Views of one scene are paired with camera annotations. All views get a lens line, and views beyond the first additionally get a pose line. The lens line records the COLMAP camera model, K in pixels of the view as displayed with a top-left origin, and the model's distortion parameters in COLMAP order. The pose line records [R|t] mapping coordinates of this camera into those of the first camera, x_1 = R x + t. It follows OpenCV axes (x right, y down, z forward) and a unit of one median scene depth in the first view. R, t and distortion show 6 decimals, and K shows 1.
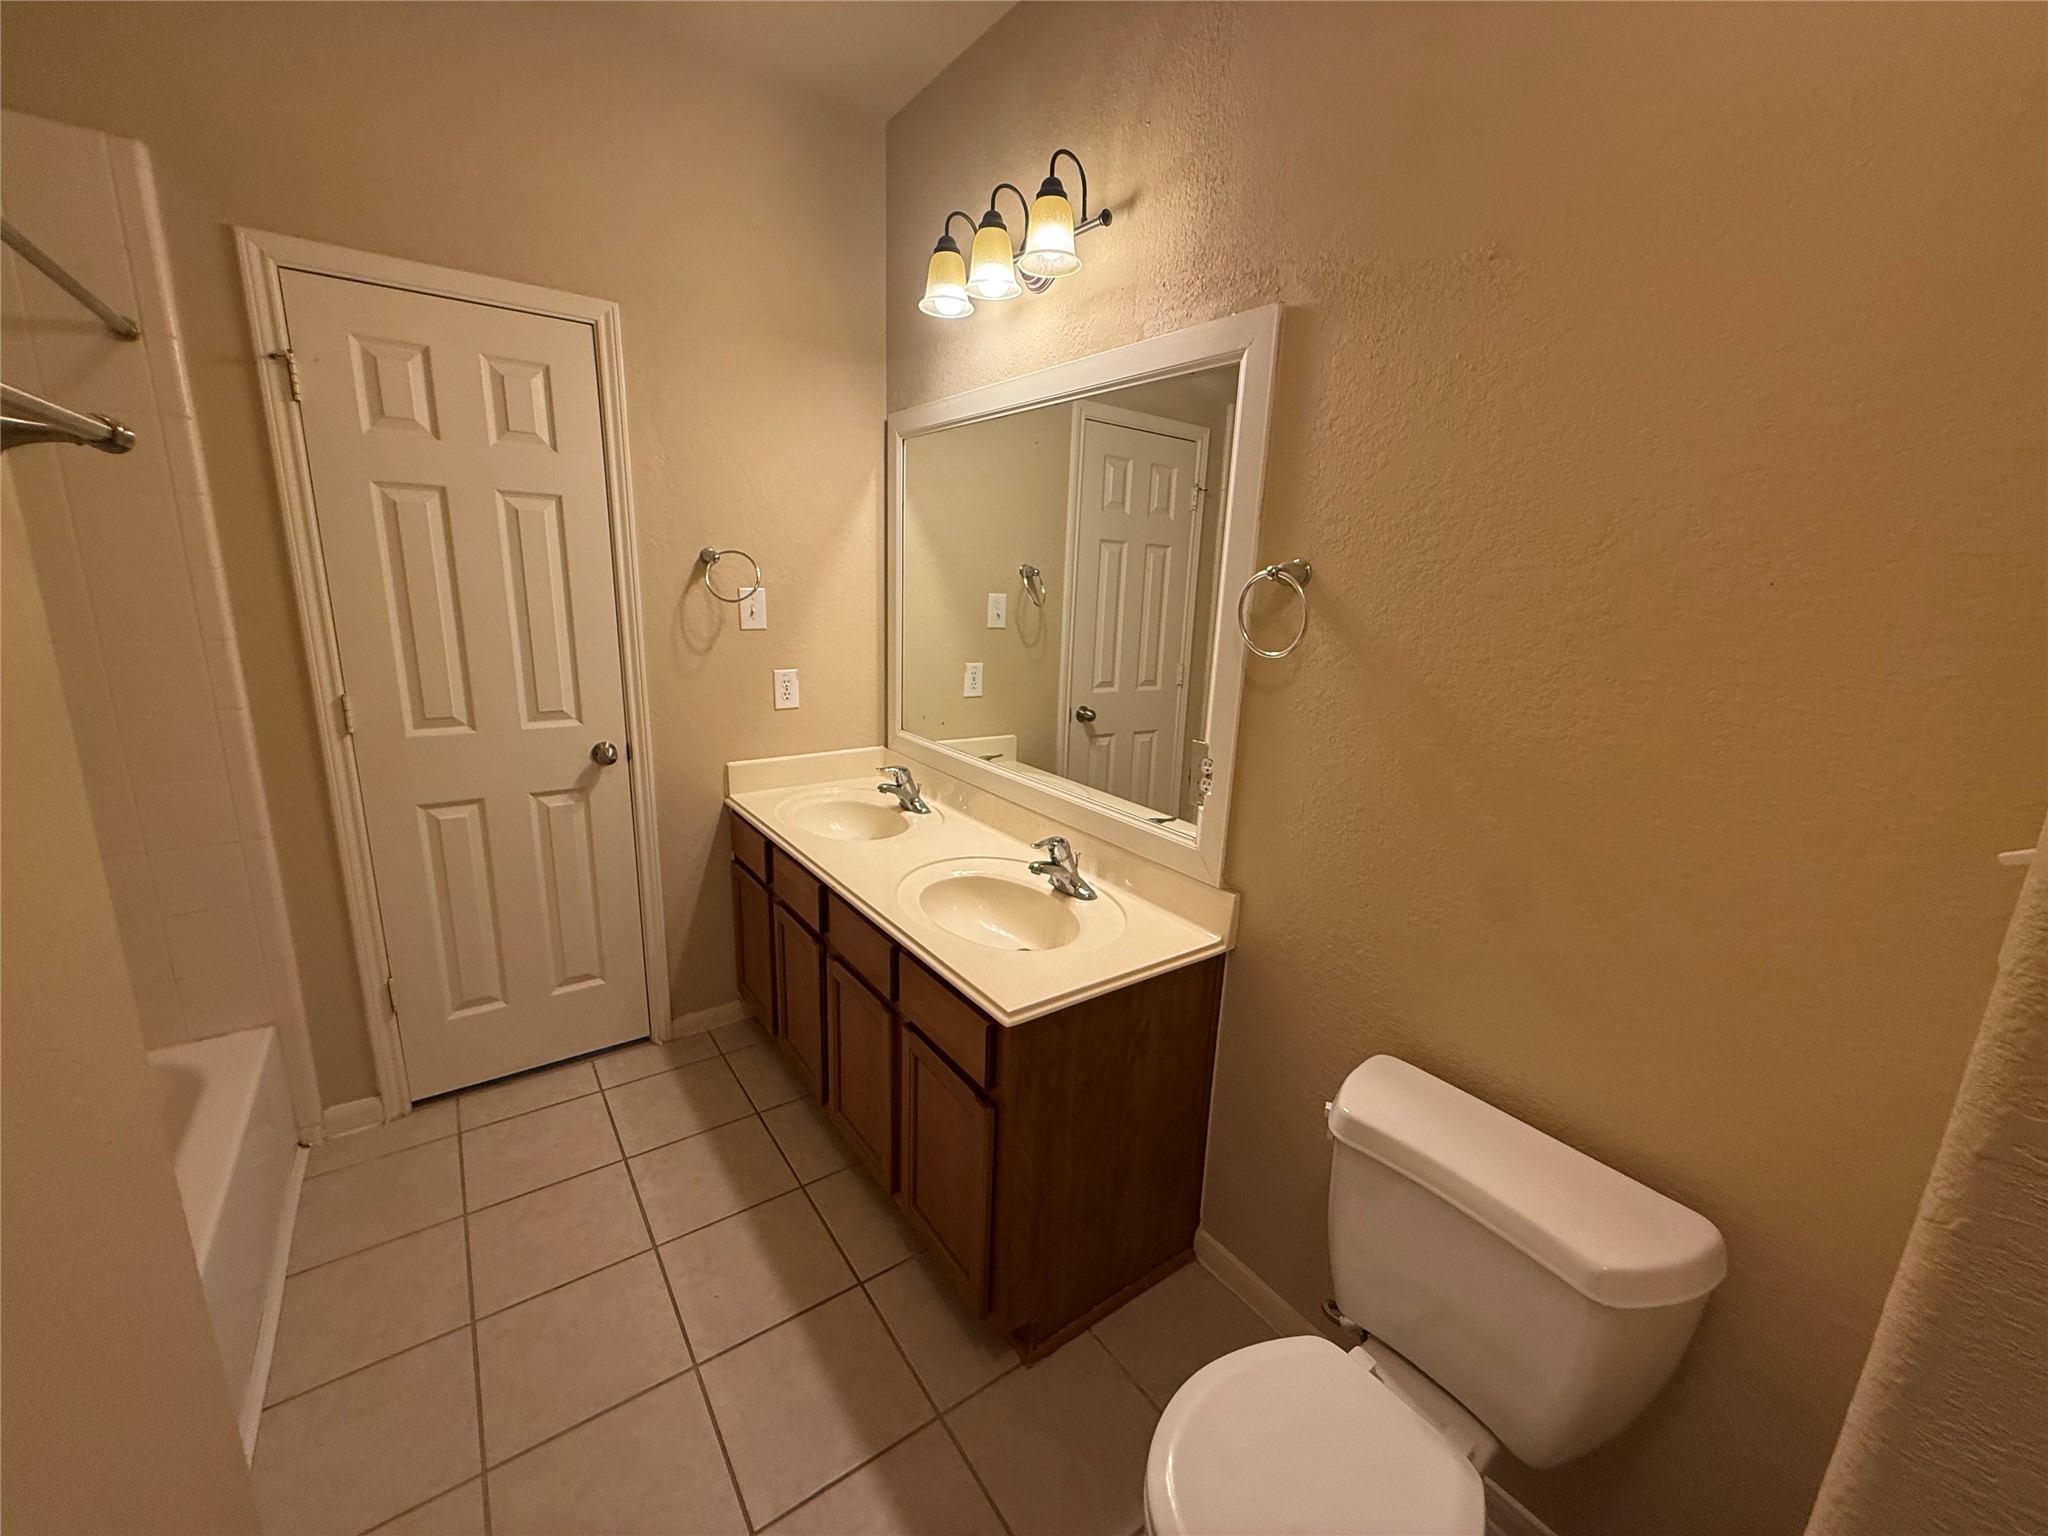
lens RADIAL K [[819.3, 0, 1024.0], [0, 819.3, 768.0], [0, 0, 1]] dist [0.000057, -0.000007]
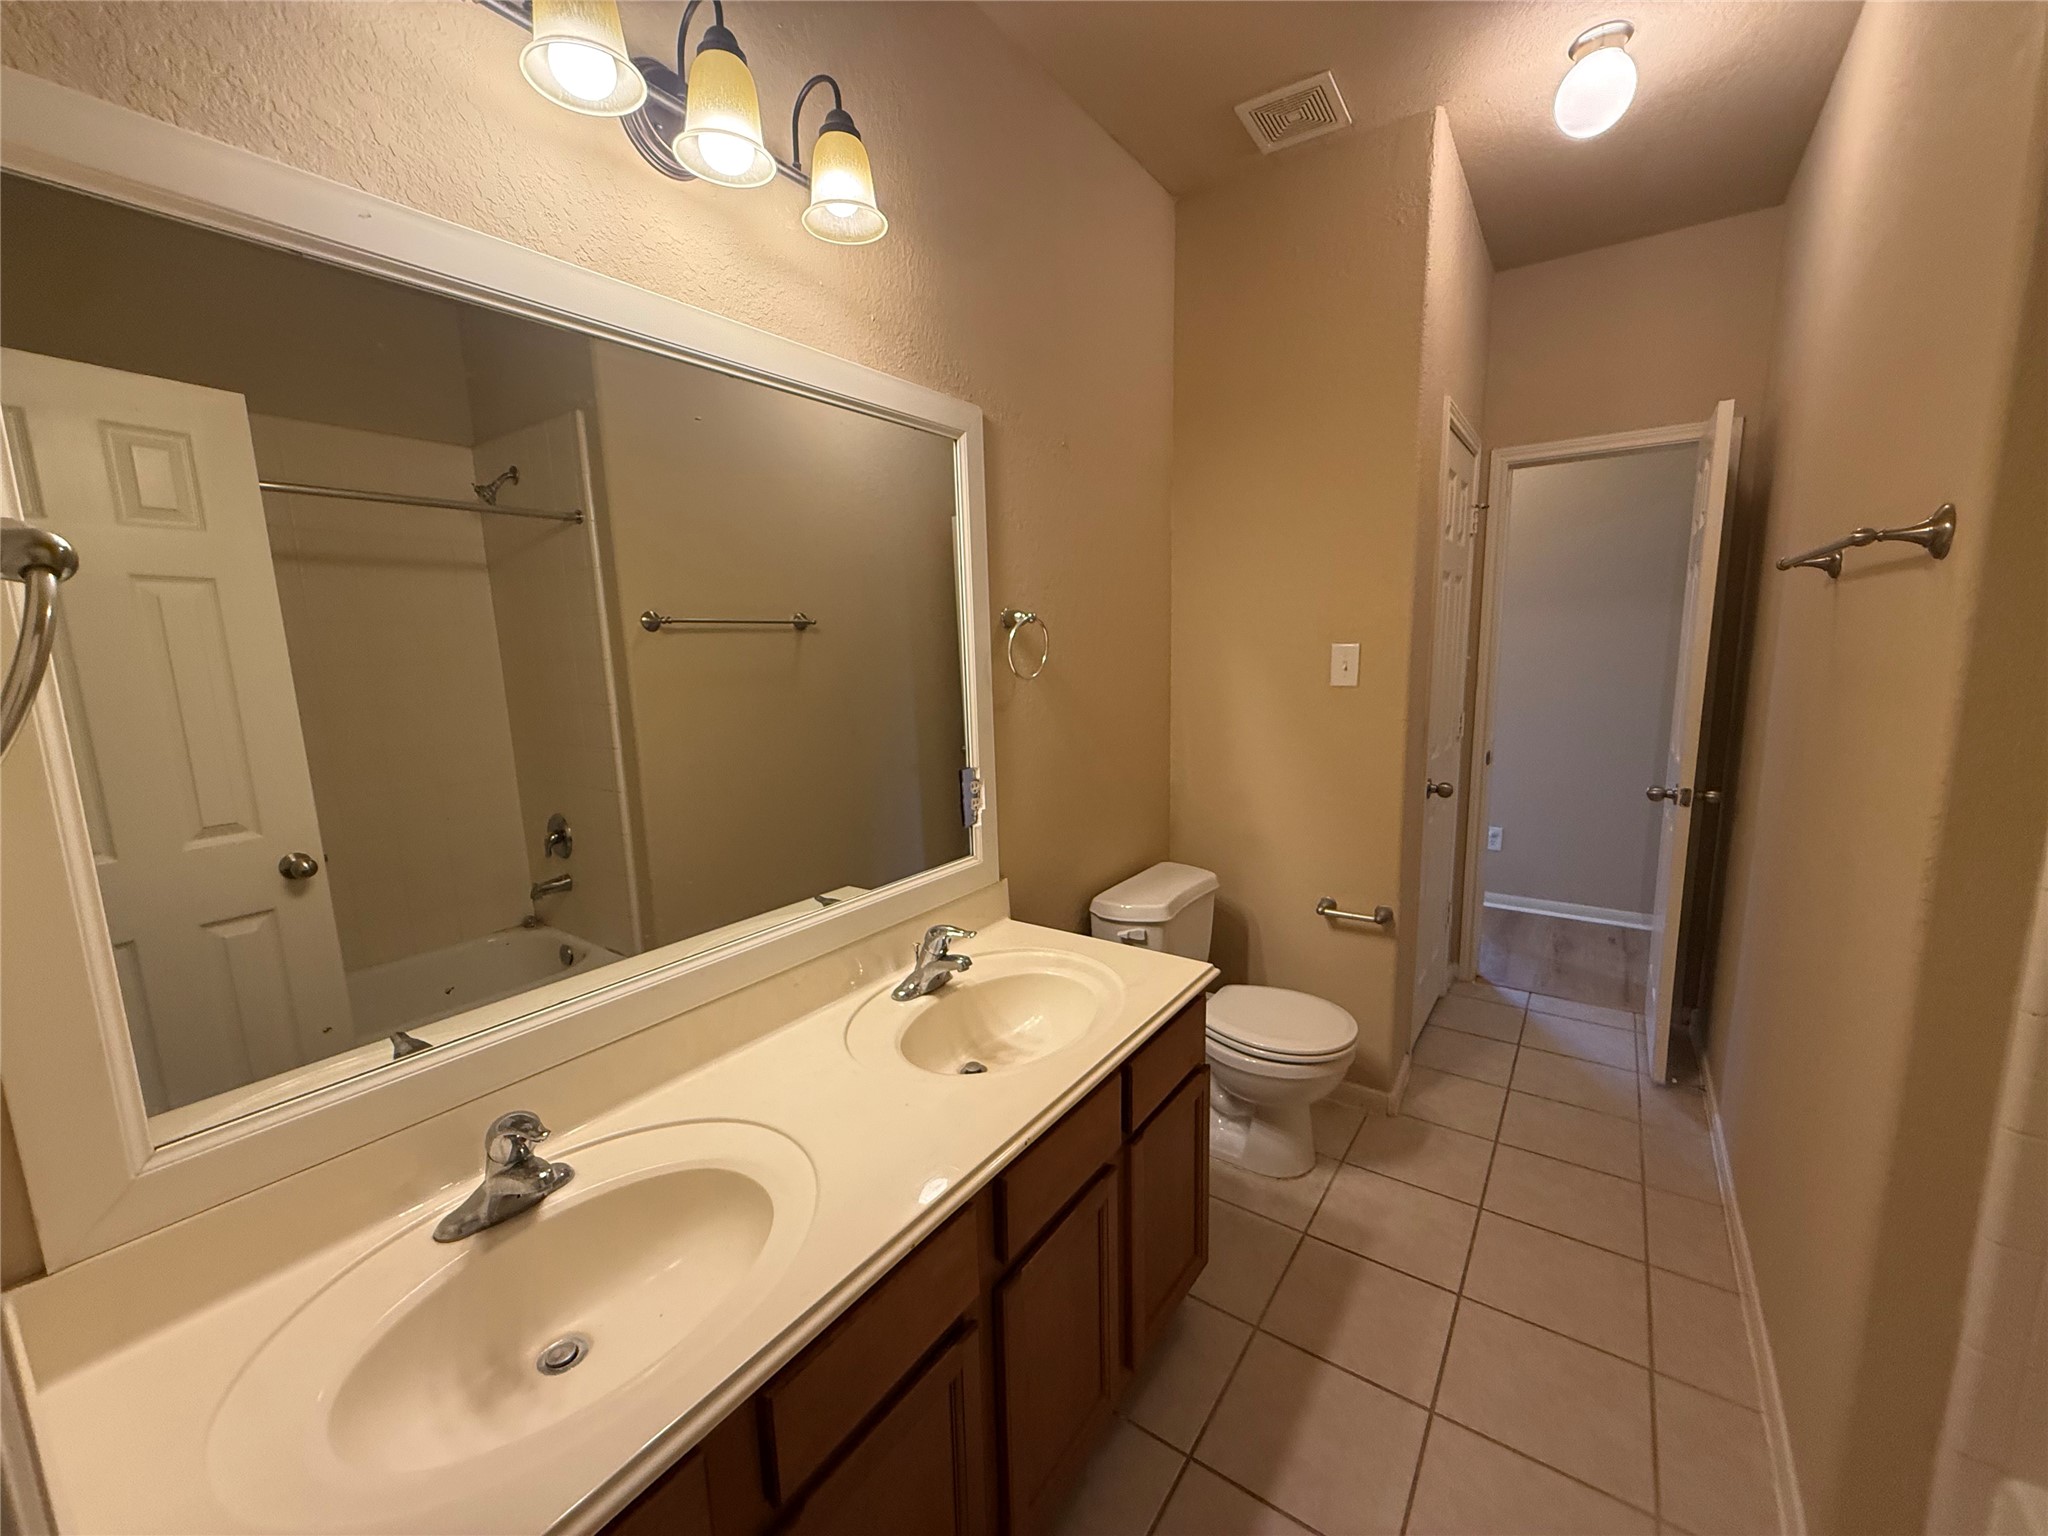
lens RADIAL K [[819.3, 0, 1024.0], [0, 819.3, 768.0], [0, 0, 1]] dist [0.000057, -0.000007]
pose [[-0.328286, -0.185915, 0.926102, -0.771059], [0.219232, 0.938670, 0.266152, -0.288308], [-0.918785, 0.290404, -0.267393, 1.127207]]
